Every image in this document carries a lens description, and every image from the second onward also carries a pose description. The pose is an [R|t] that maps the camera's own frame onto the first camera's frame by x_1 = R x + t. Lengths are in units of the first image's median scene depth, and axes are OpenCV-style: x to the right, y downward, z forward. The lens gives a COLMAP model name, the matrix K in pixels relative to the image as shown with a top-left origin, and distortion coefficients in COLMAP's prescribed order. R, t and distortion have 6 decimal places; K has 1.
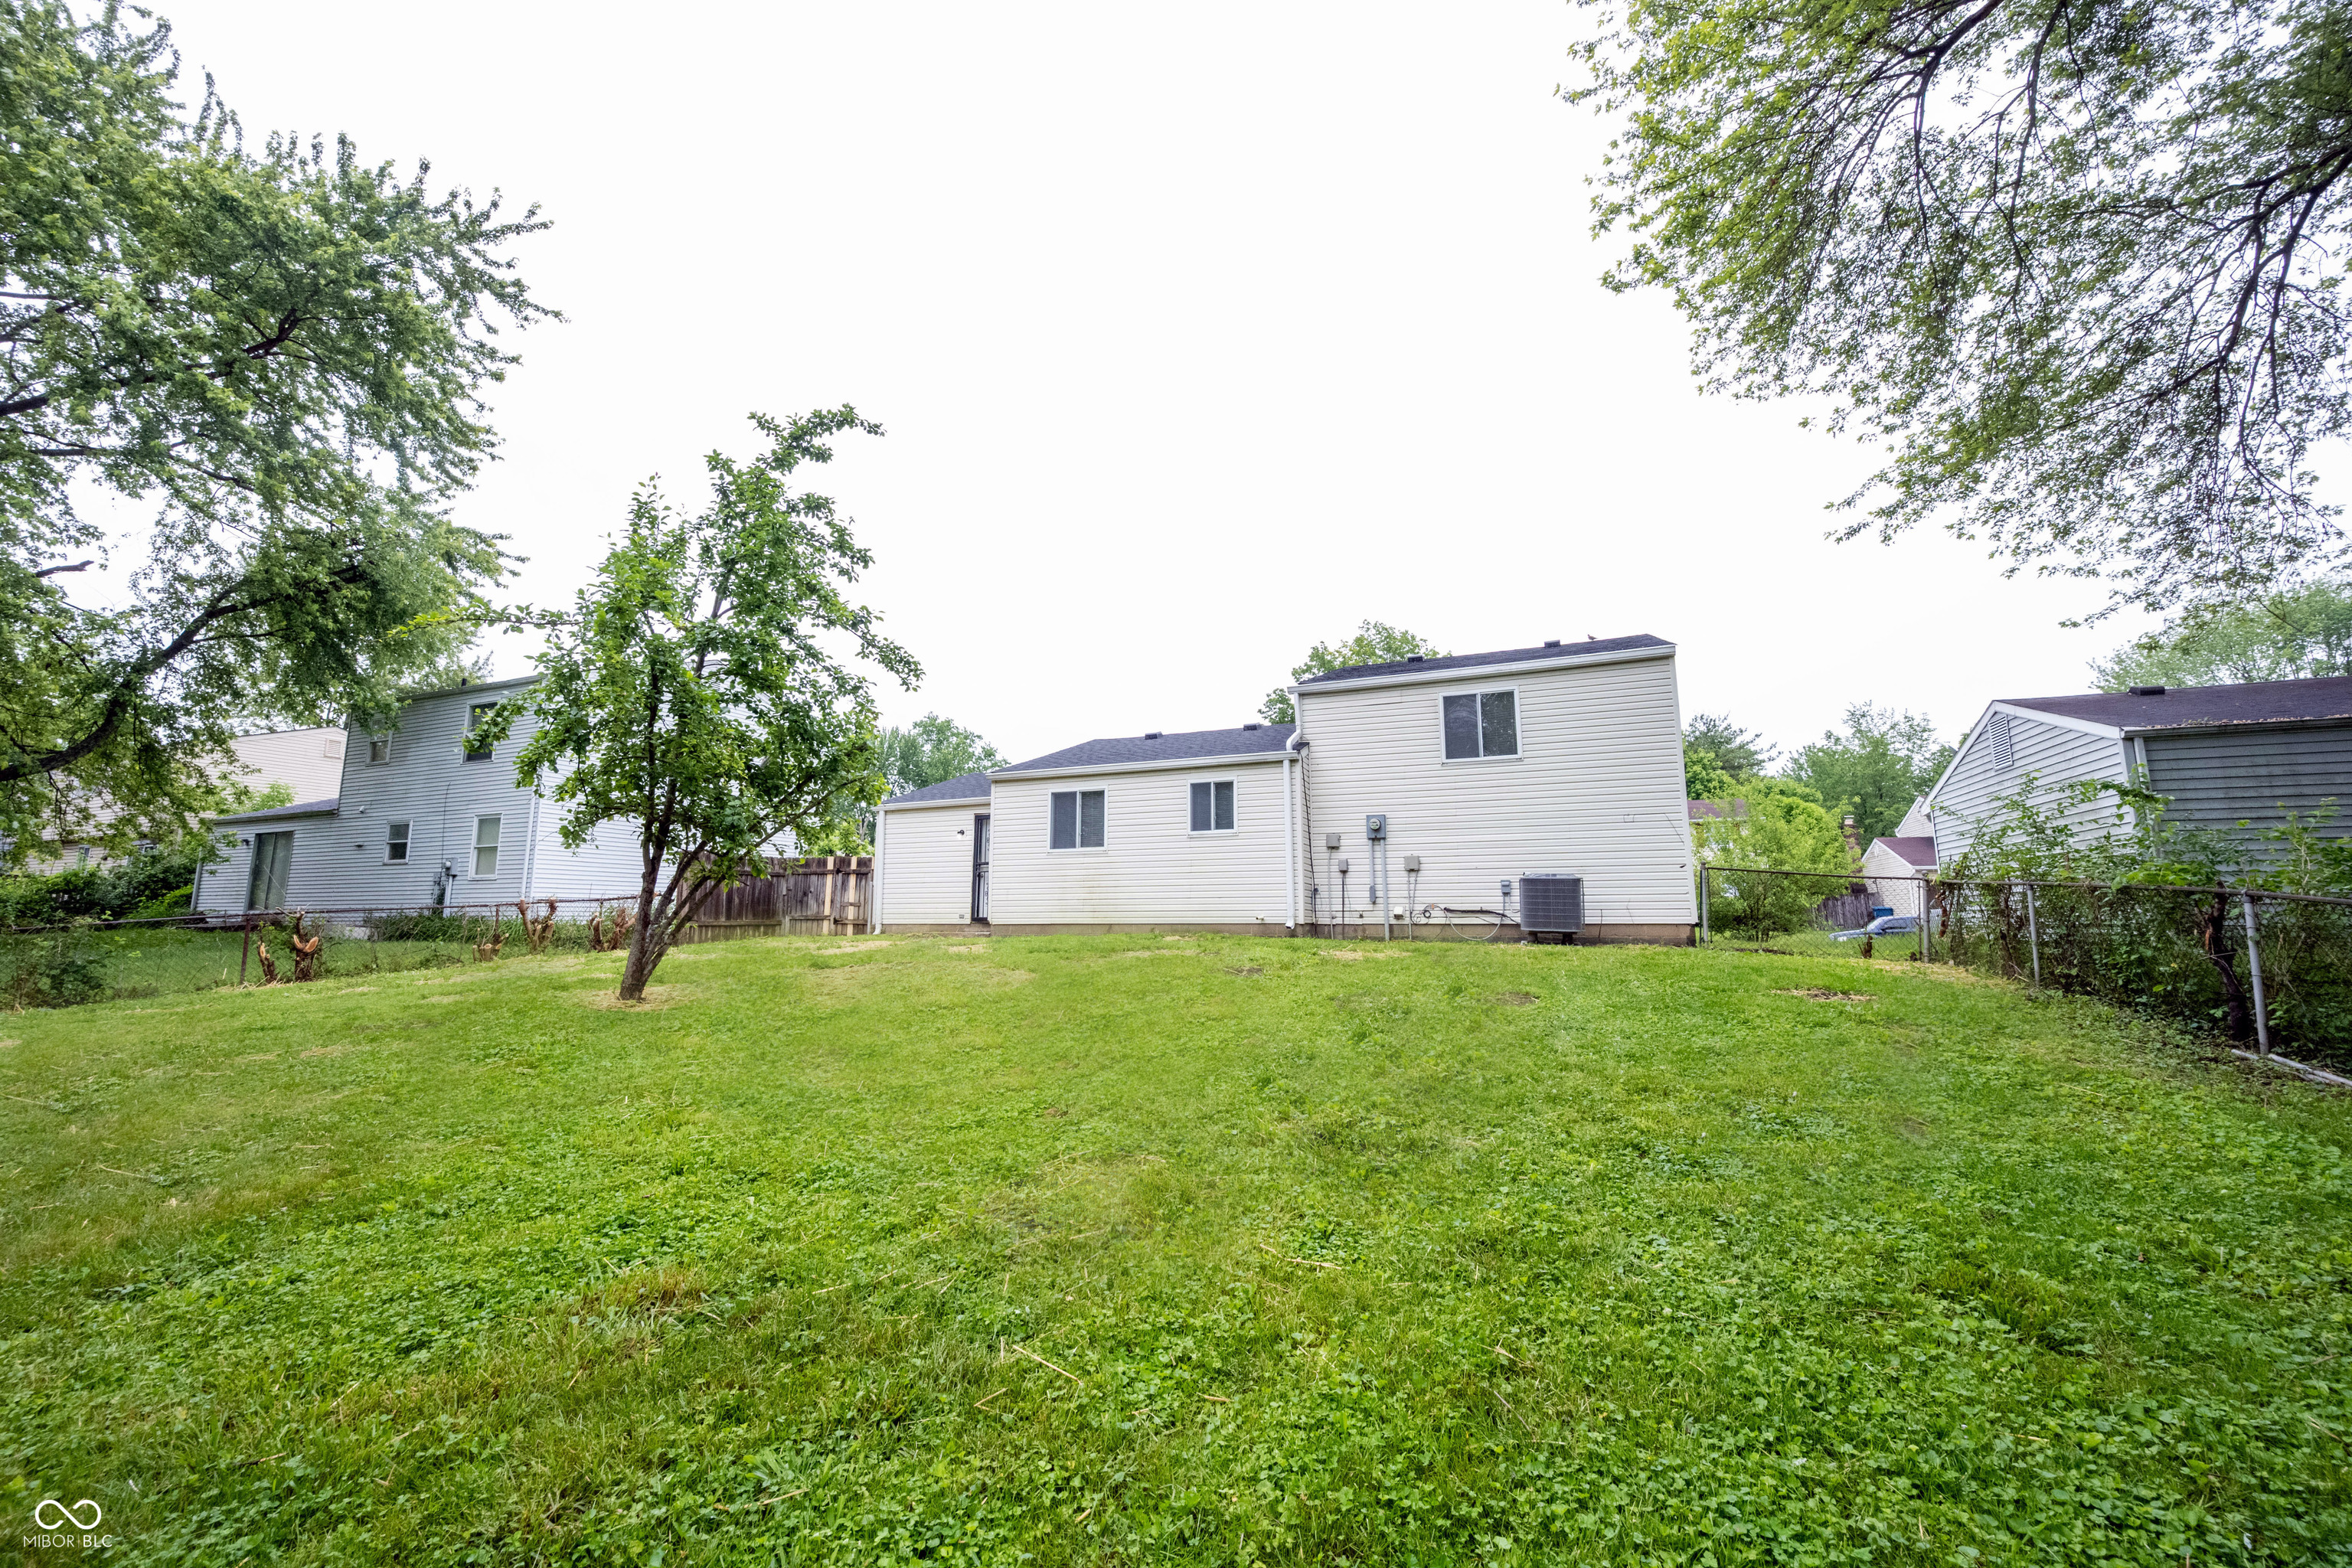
lens RADIAL K [[931.5, 0, 1155.8], [0, 931.5, 787.3], [0, 0, 1]] dist [-0.000056, -0.000064]
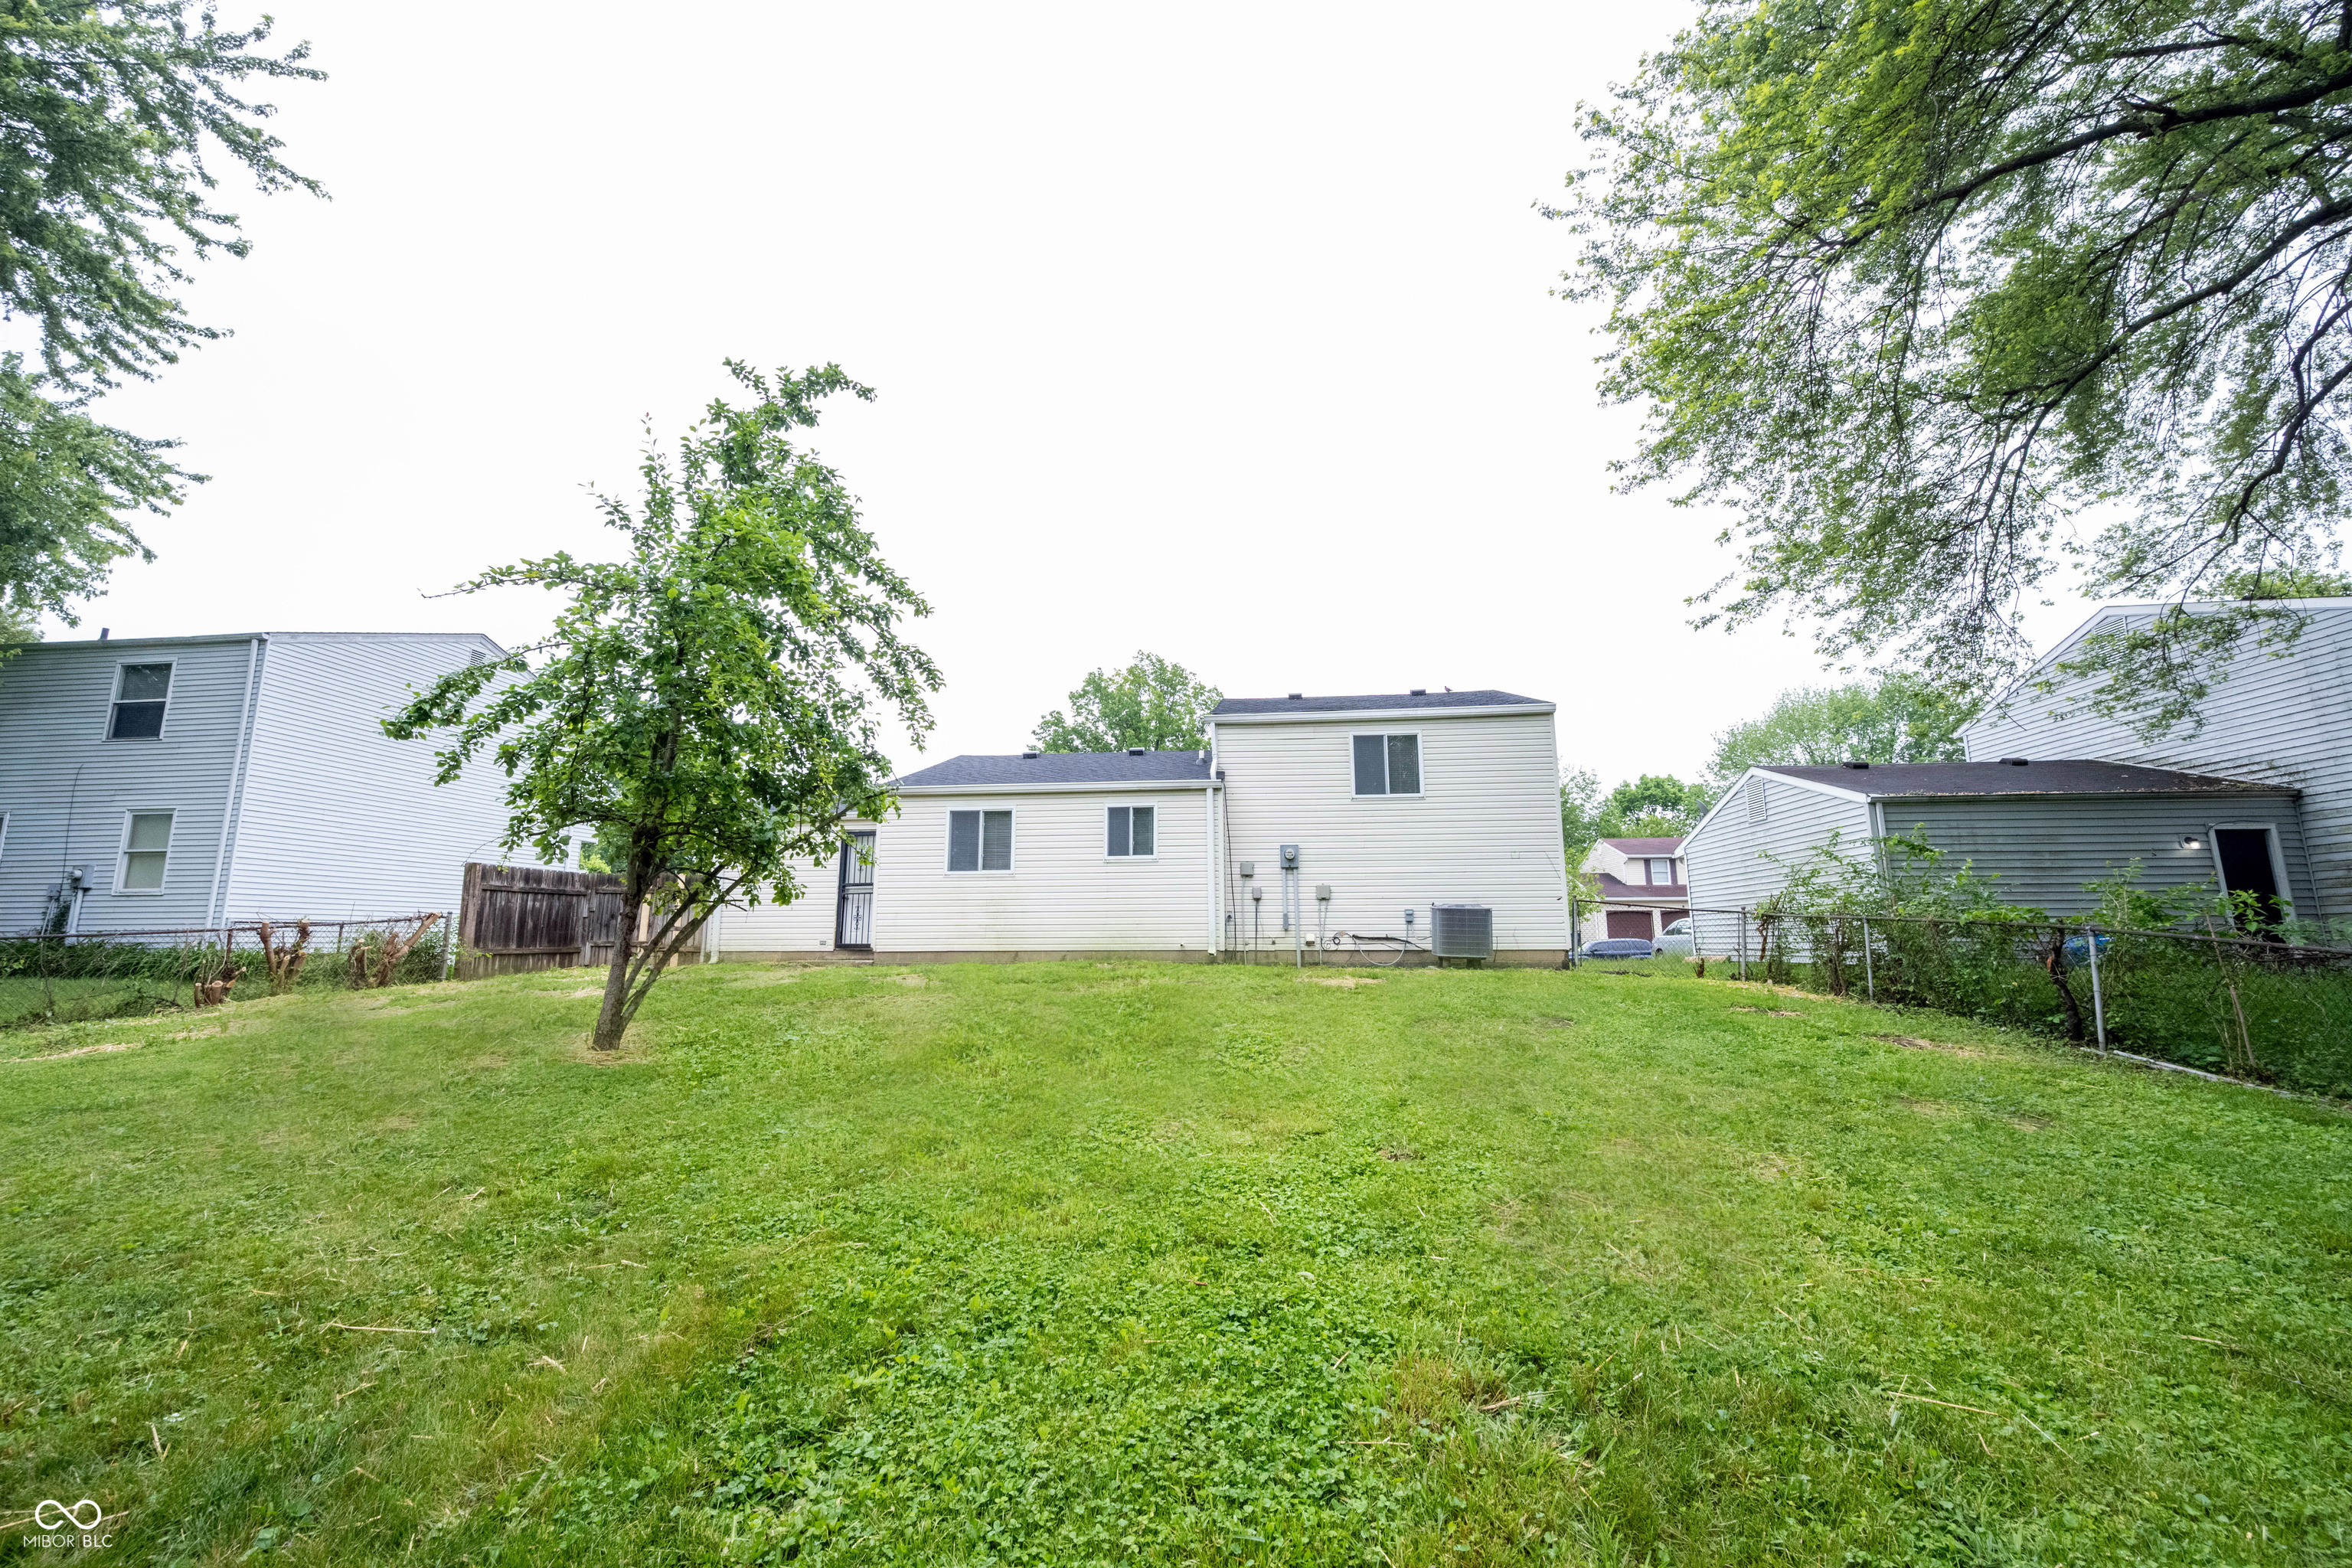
lens RADIAL K [[931.5, 0, 1170.7], [0, 931.5, 788.0], [0, 0, 1]] dist [-0.000056, -0.000064]
pose [[0.955956, 0.046867, 0.289745, -0.192530], [-0.039945, 0.998759, -0.029763, 0.002646], [-0.290781, 0.016878, 0.956641, 0.045946]]
